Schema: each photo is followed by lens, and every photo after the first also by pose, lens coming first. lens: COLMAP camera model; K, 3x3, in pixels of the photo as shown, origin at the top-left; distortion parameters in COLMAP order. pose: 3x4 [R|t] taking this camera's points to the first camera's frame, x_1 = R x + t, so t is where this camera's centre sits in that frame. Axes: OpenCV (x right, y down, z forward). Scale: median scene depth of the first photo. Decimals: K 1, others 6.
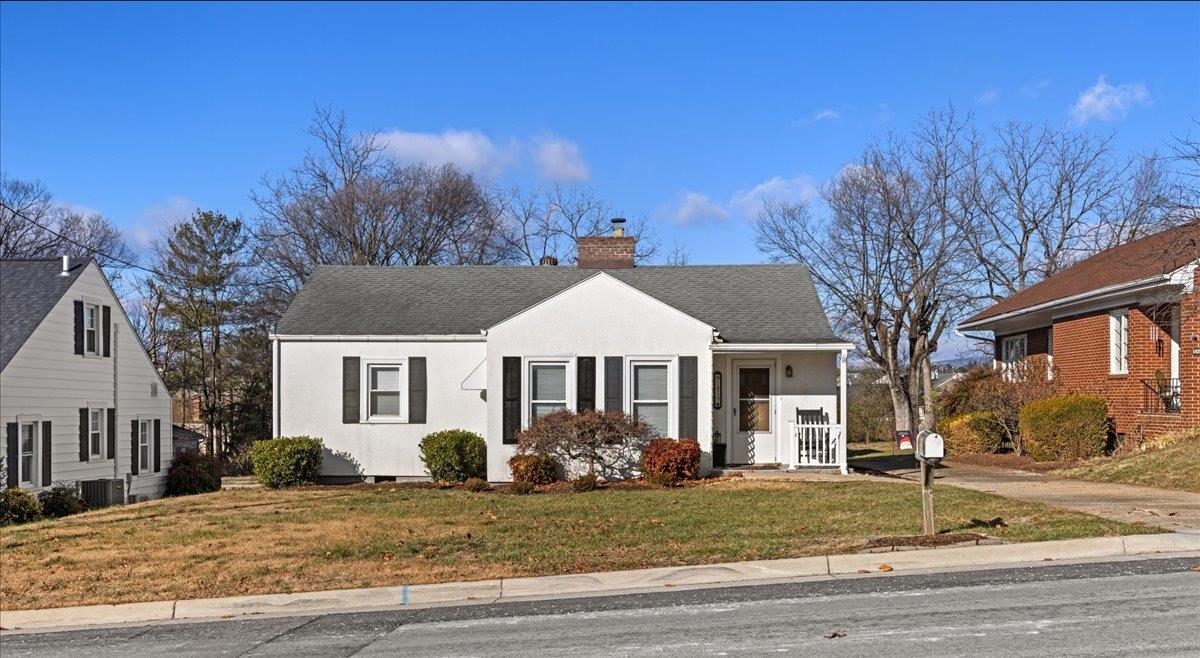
lens RADIAL K [[1197.8, 0, 605.4], [0, 1197.8, 416.0], [0, 0, 1]] dist [-0.000969, -0.004689]
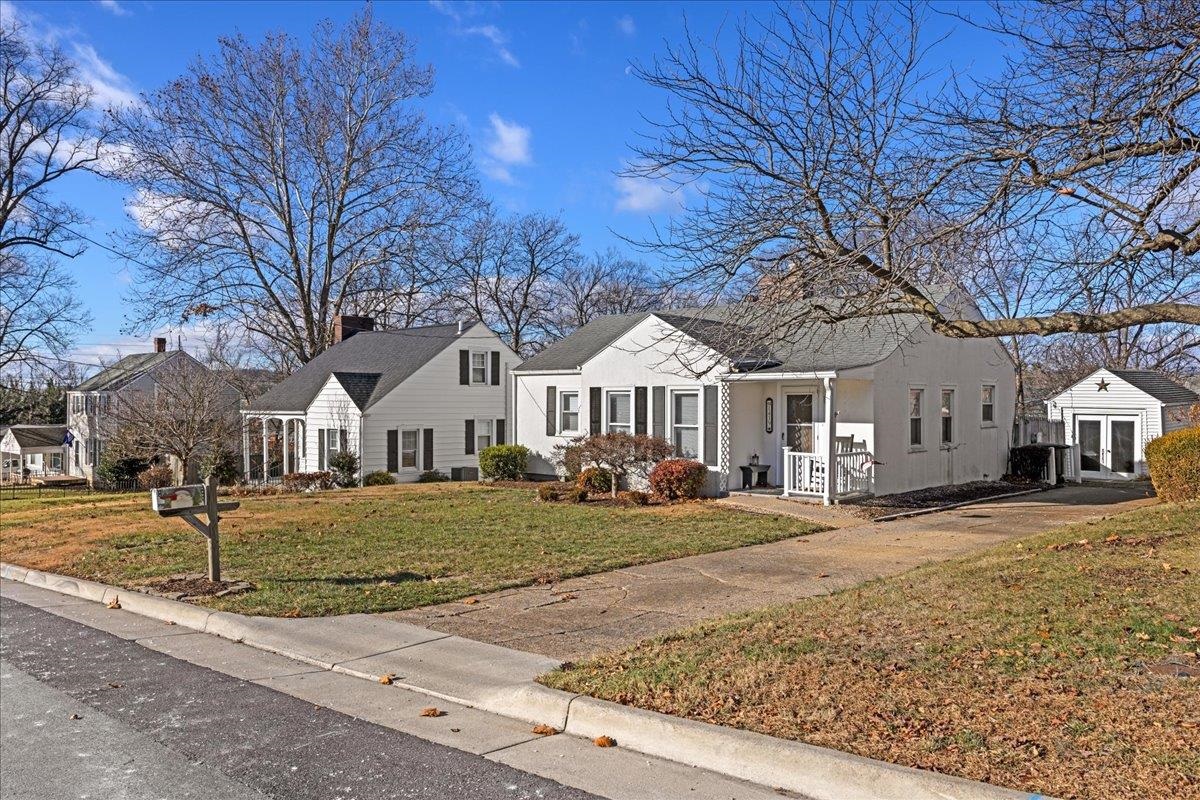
lens RADIAL K [[891.9, 0, 600.0], [0, 891.9, 400.0], [0, 0, 1]] dist [0.002060, 0.000883]
pose [[0.727631, 0.000906, -0.685969, 0.527933], [-0.006675, 0.999961, -0.005759, -0.029672], [0.685937, 0.008770, 0.727608, 0.319934]]
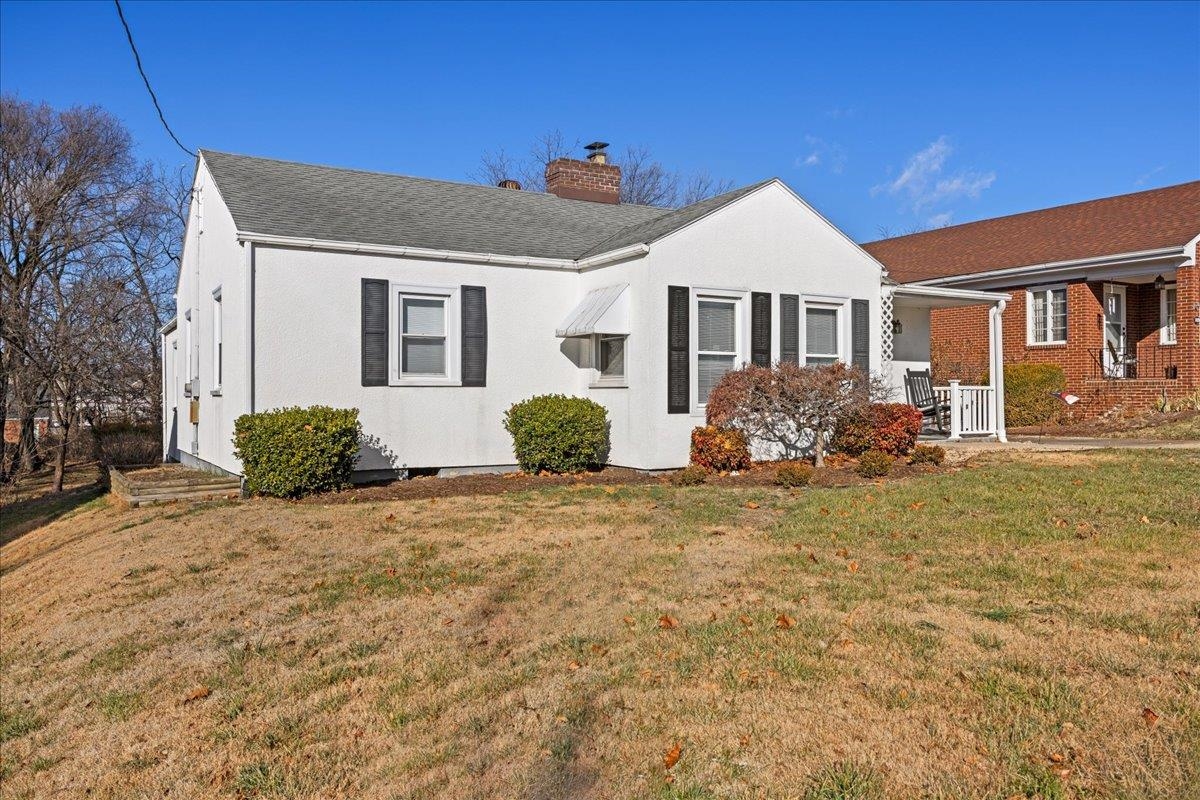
lens RADIAL K [[904.5, 0, 600.0], [0, 904.5, 400.0], [0, 0, 1]] dist [-0.003797, 0.001455]
pose [[0.852990, -0.003949, 0.521912, -0.369141], [0.006787, 0.999971, -0.003526, 0.016431], [-0.521883, 0.006550, 0.852992, 0.553066]]
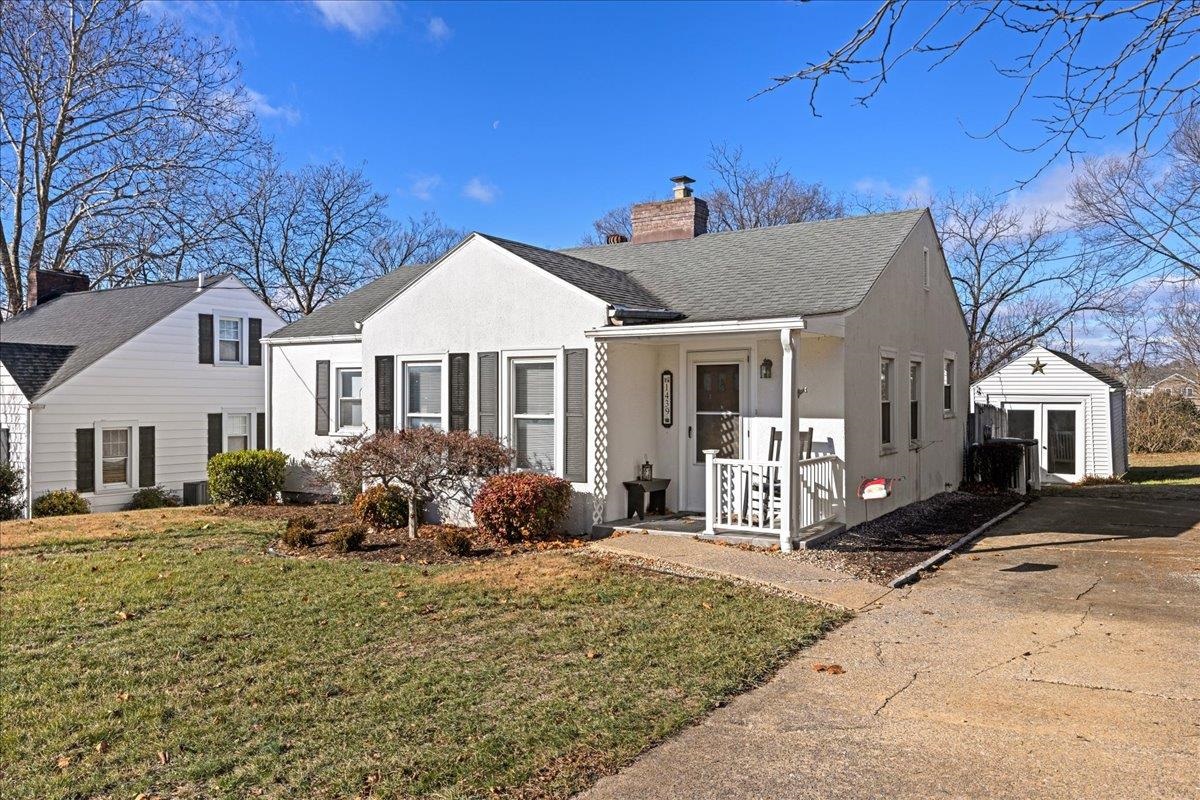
lens RADIAL K [[904.5, 0, 600.0], [0, 904.5, 400.0], [0, 0, 1]] dist [-0.003797, 0.001455]
pose [[0.847375, 0.001091, -0.530993, 0.327536], [-0.004400, 0.999978, -0.004968, -0.018222], [0.530976, 0.006546, 0.847361, 0.556925]]
